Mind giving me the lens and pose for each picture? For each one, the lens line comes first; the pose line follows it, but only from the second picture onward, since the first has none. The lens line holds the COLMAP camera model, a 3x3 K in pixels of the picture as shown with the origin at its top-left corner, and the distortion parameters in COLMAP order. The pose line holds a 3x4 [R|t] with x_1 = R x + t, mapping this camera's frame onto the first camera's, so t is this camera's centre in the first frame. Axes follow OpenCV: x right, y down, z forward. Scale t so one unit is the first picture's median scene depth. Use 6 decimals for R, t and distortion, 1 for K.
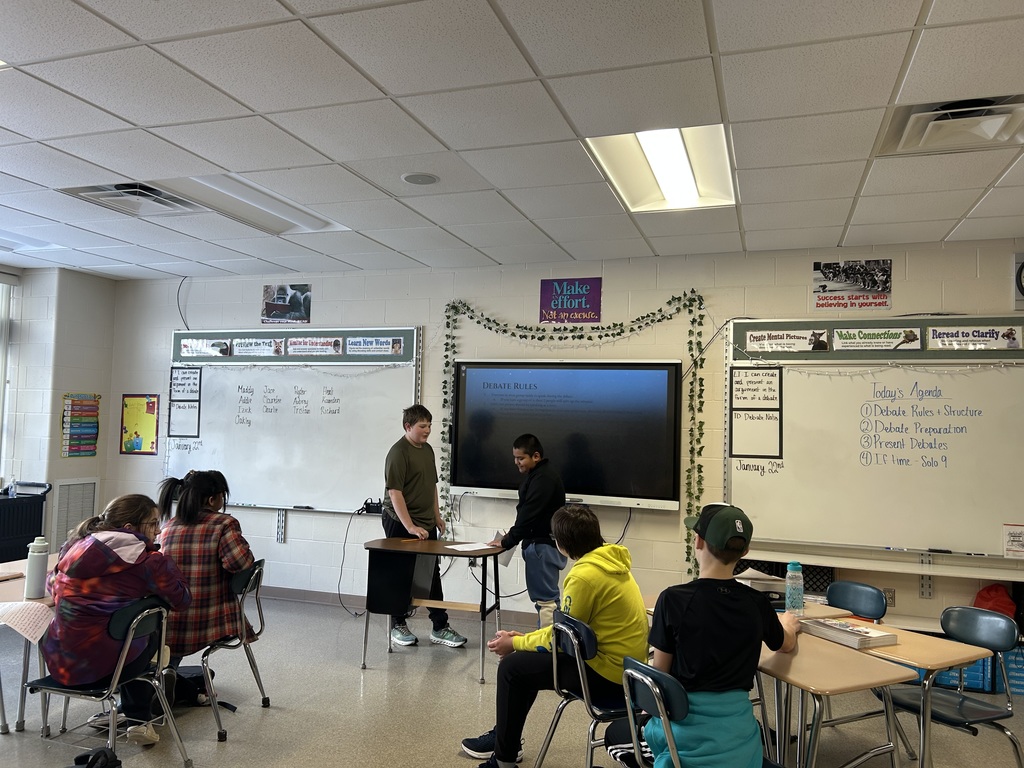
lens RADIAL K [[777.6, 0, 504.3], [0, 777.6, 384.8], [0, 0, 1]] dist [0.054941, -0.062548]
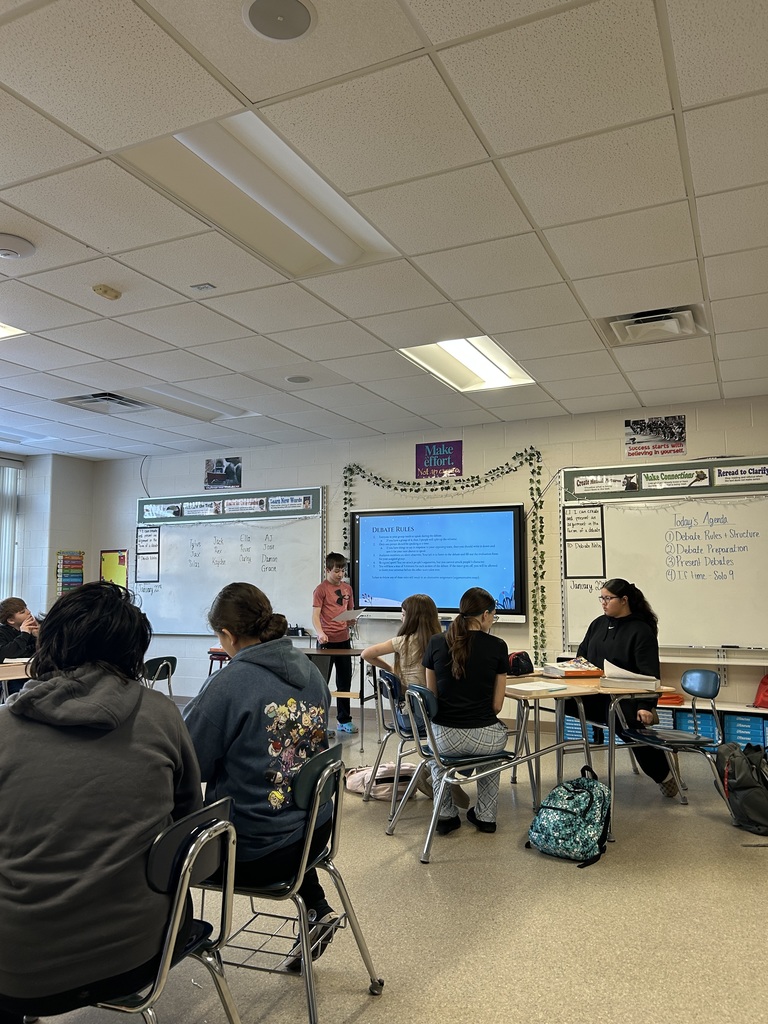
lens RADIAL K [[777.6, 0, 381.7], [0, 777.6, 511.5], [0, 0, 1]] dist [0.054941, -0.062548]
pose [[0.993310, -0.040425, -0.108173, 0.134954], [0.035311, 0.998185, -0.048779, 0.035294], [0.109948, 0.044633, 0.992935, -0.270503]]
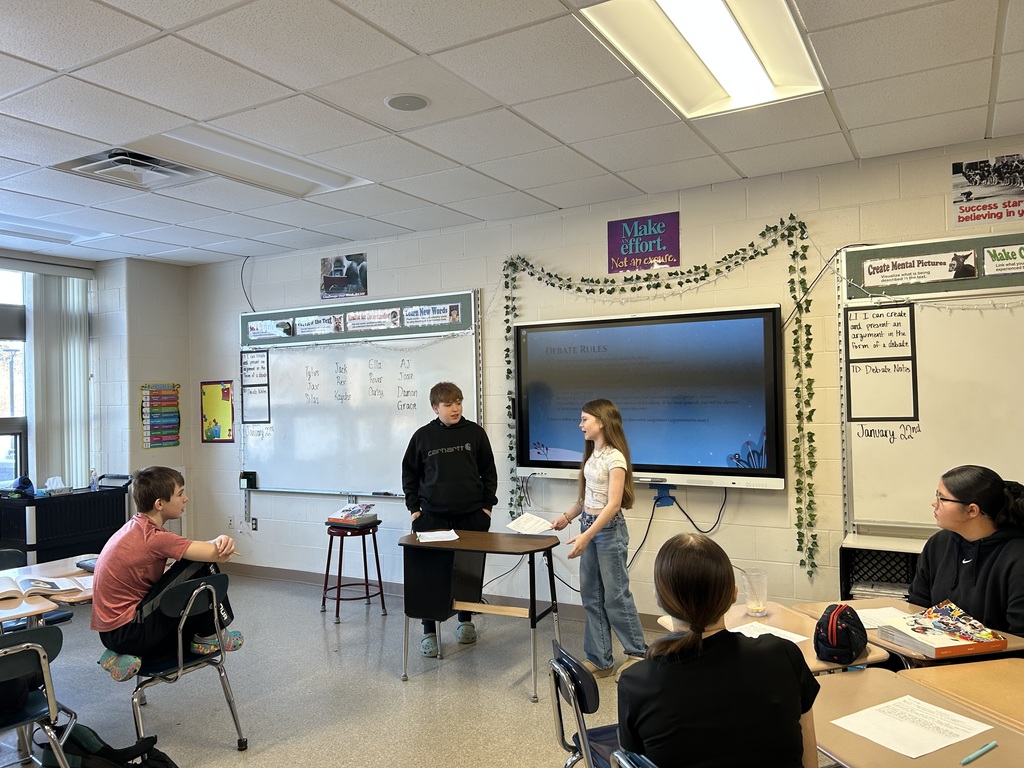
lens RADIAL K [[777.6, 0, 503.4], [0, 777.6, 384.2], [0, 0, 1]] dist [0.054941, -0.062548]
pose [[0.979847, -0.052390, -0.192757, 0.098435], [0.059481, 0.997742, 0.031185, 0.008762], [0.190688, -0.042022, 0.980751, 0.147064]]
